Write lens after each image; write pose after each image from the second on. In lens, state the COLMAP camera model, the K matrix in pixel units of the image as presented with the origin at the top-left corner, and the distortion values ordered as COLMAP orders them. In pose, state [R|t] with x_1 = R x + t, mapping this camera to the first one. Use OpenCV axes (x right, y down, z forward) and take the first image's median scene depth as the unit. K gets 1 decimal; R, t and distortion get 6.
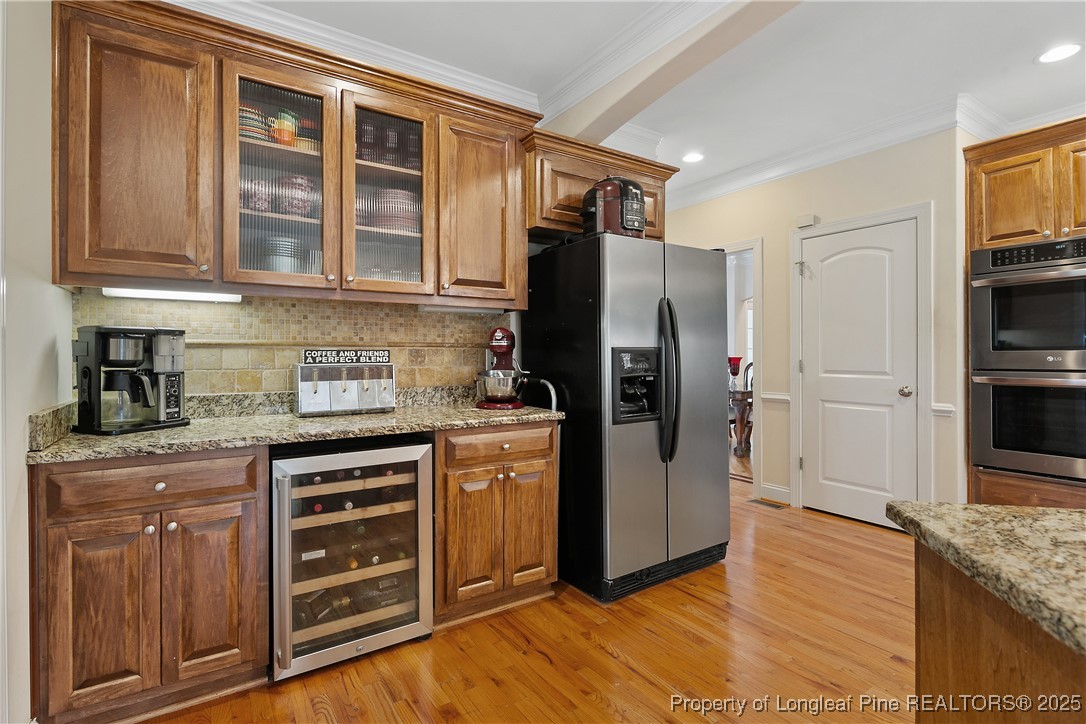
lens RADIAL K [[517.1, 0, 544.0], [0, 517.1, 356.9], [0, 0, 1]] dist [-0.001636, -0.000243]
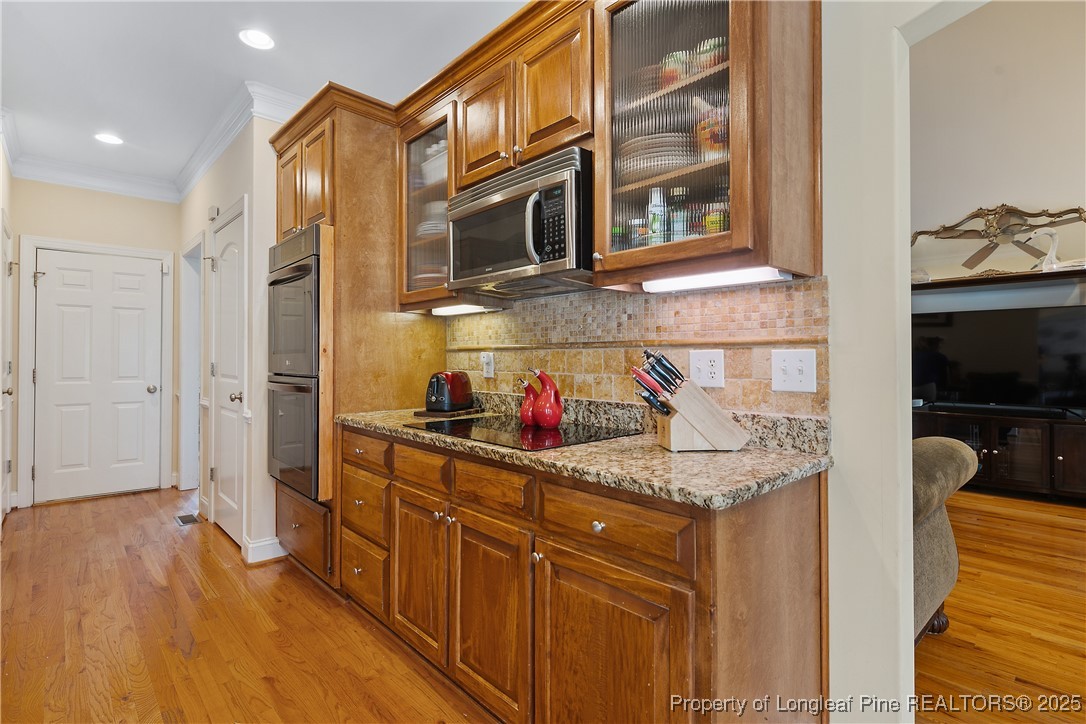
lens RADIAL K [[514.1, 0, 541.5], [0, 514.1, 353.9], [0, 0, 1]] dist [-0.002071, -0.001164]
pose [[0.981664, 0.008395, 0.190433, 1.514542], [-0.006372, 0.999917, -0.011232, -0.006969], [-0.190512, 0.009813, 0.981636, -0.034506]]
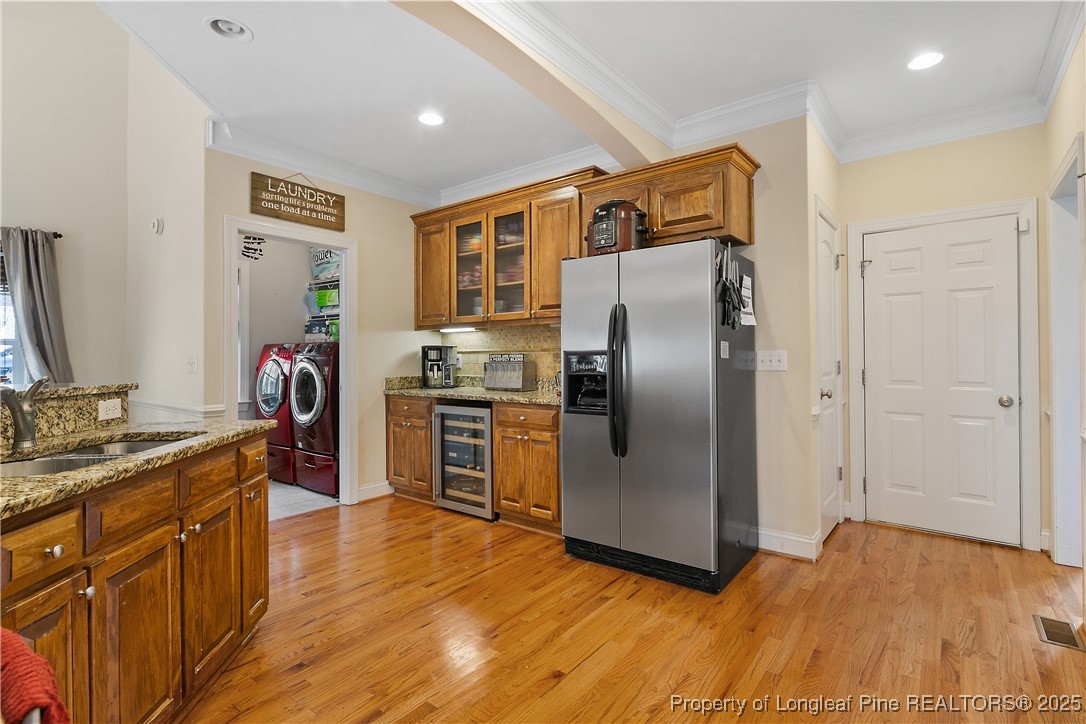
lens RADIAL K [[514.1, 0, 541.5], [0, 514.1, 353.9], [0, 0, 1]] dist [-0.002071, -0.001164]
pose [[0.327138, -0.004337, -0.944966, 1.318419], [0.000170, 0.999990, -0.004531, -0.005382], [0.944976, 0.001321, 0.327136, 0.548611]]
